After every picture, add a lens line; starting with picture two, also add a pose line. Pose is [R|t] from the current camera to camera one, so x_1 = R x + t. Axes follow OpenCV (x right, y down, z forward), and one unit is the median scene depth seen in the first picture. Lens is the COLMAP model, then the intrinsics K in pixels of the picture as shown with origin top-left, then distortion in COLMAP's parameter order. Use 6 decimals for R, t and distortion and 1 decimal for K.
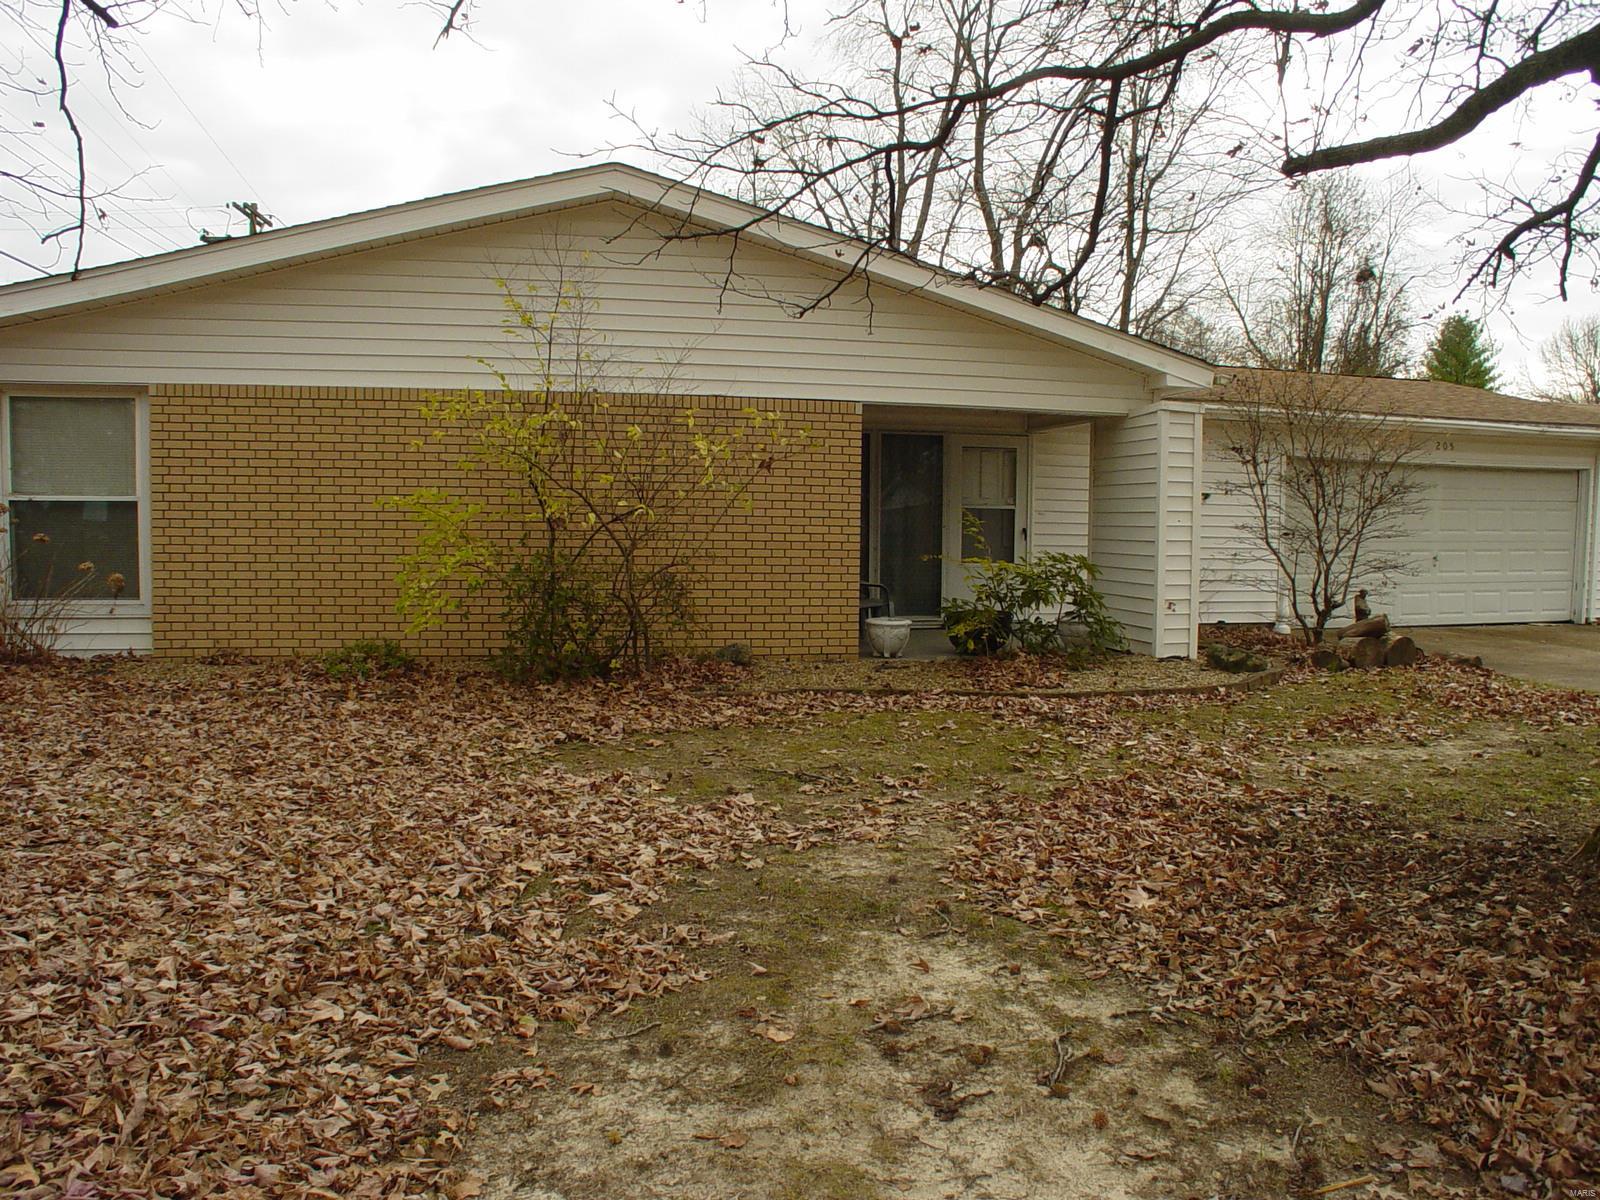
lens RADIAL K [[1163.3, 0, 790.7], [0, 1163.3, 590.4], [0, 0, 1]] dist [-0.121801, 0.014562]
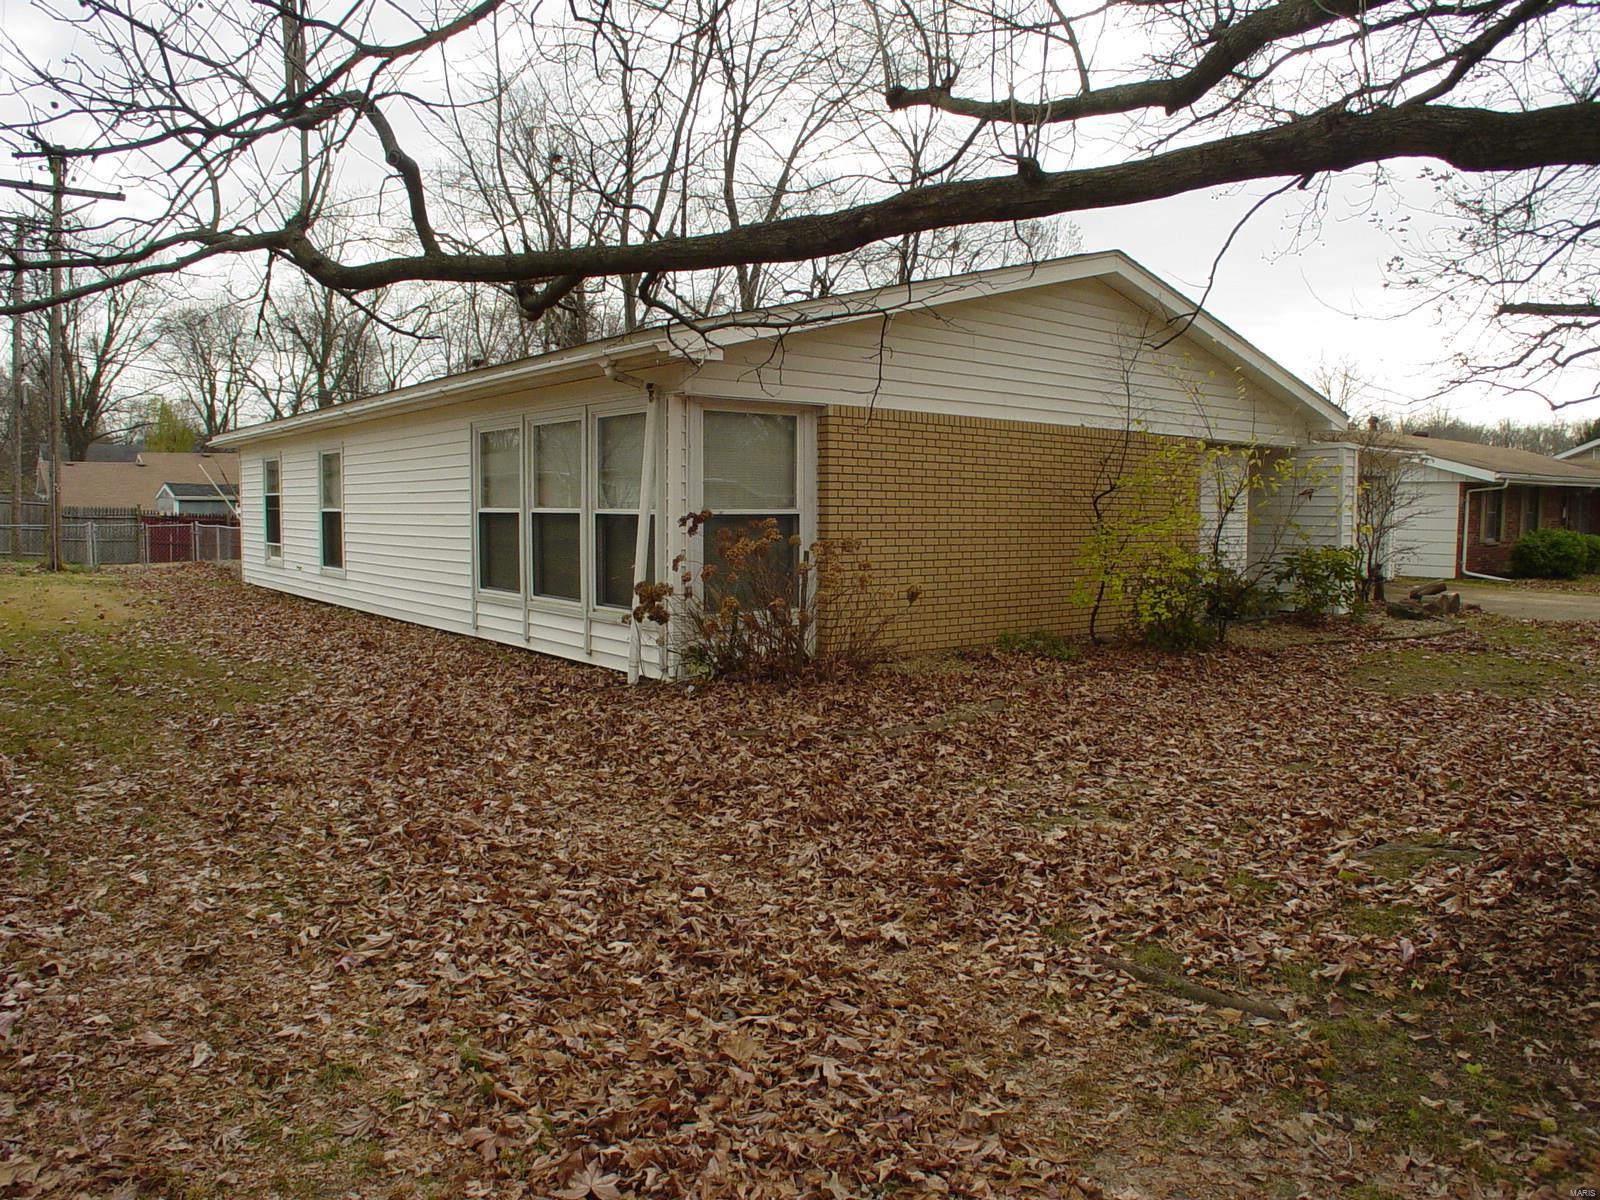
lens RADIAL K [[1163.3, 0, 802.0], [0, 1163.3, 604.2], [0, 0, 1]] dist [-0.121801, 0.014562]
pose [[0.865942, -0.055136, 0.497096, -1.064185], [0.038583, 0.998307, 0.043516, -0.039827], [-0.498654, -0.018502, 0.866604, 0.039381]]
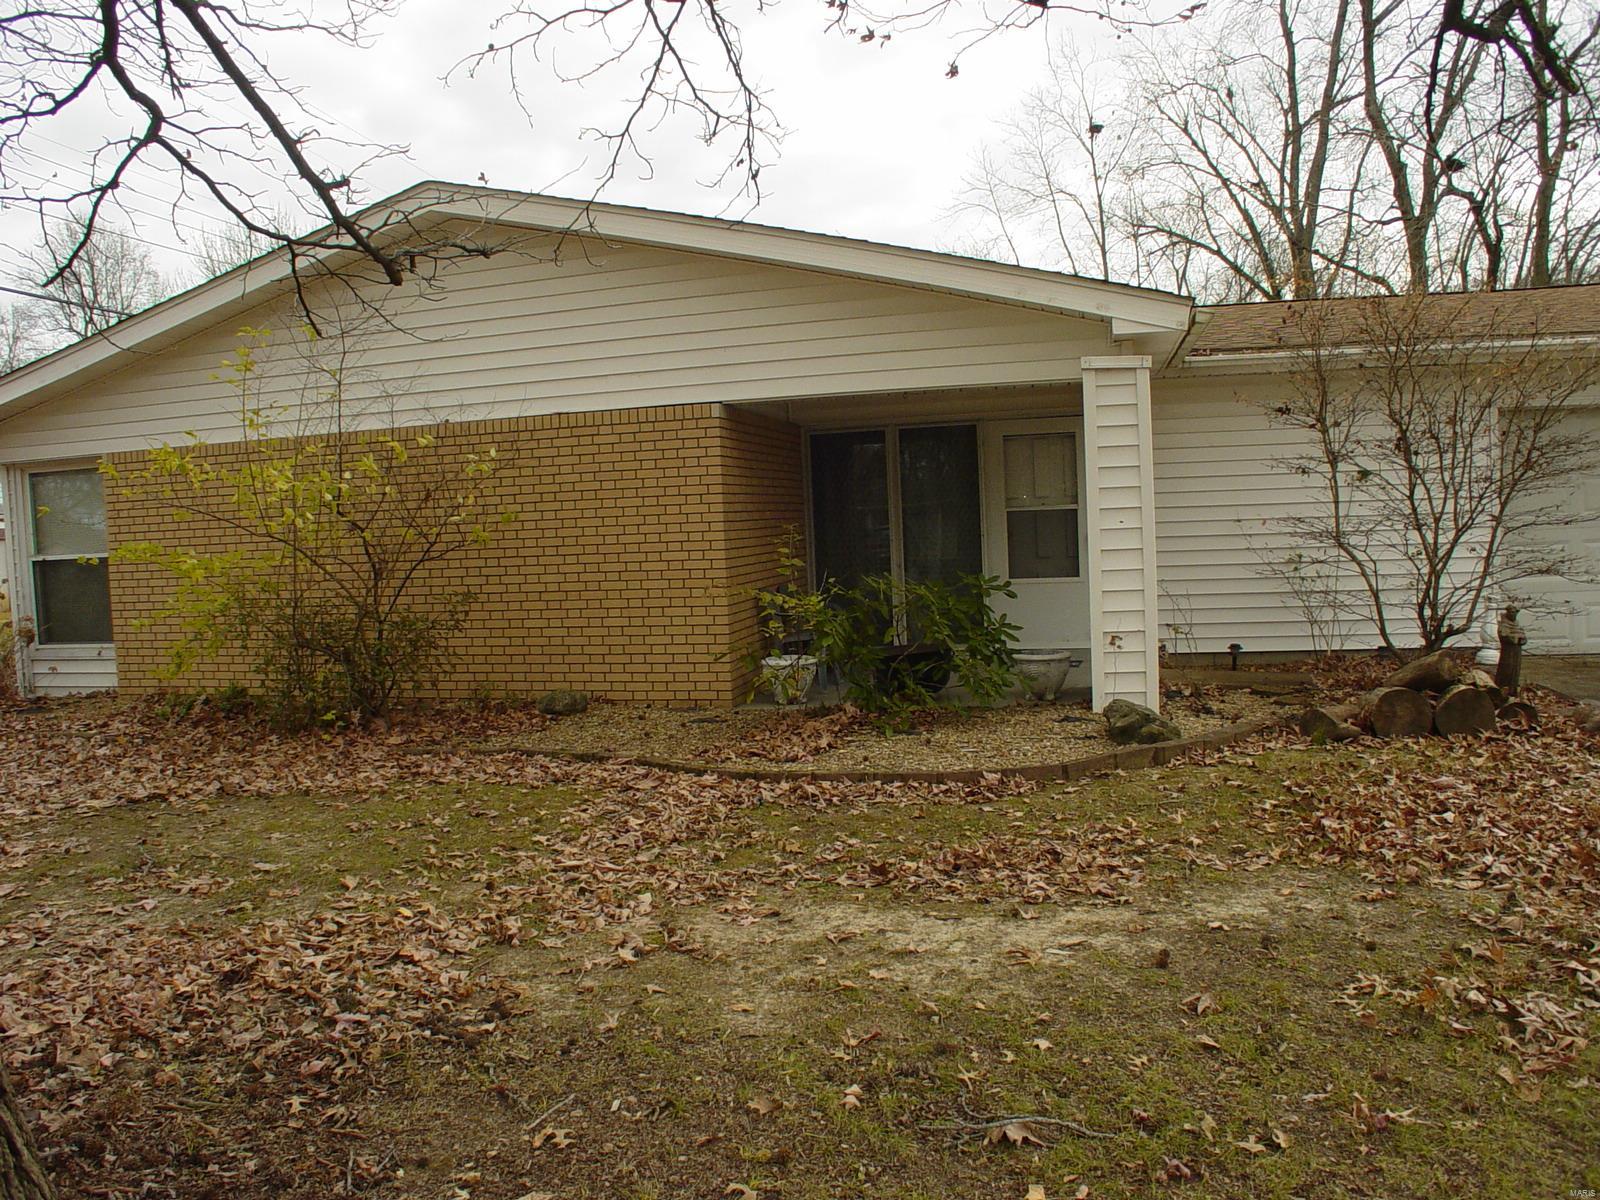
lens RADIAL K [[1163.3, 0, 801.1], [0, 1163.3, 599.2], [0, 0, 1]] dist [-0.121801, 0.014562]
pose [[0.891844, -0.020953, -0.451858, 0.516936], [0.026070, 0.999647, 0.005100, -0.022535], [0.451592, -0.016329, 0.892075, 0.284606]]
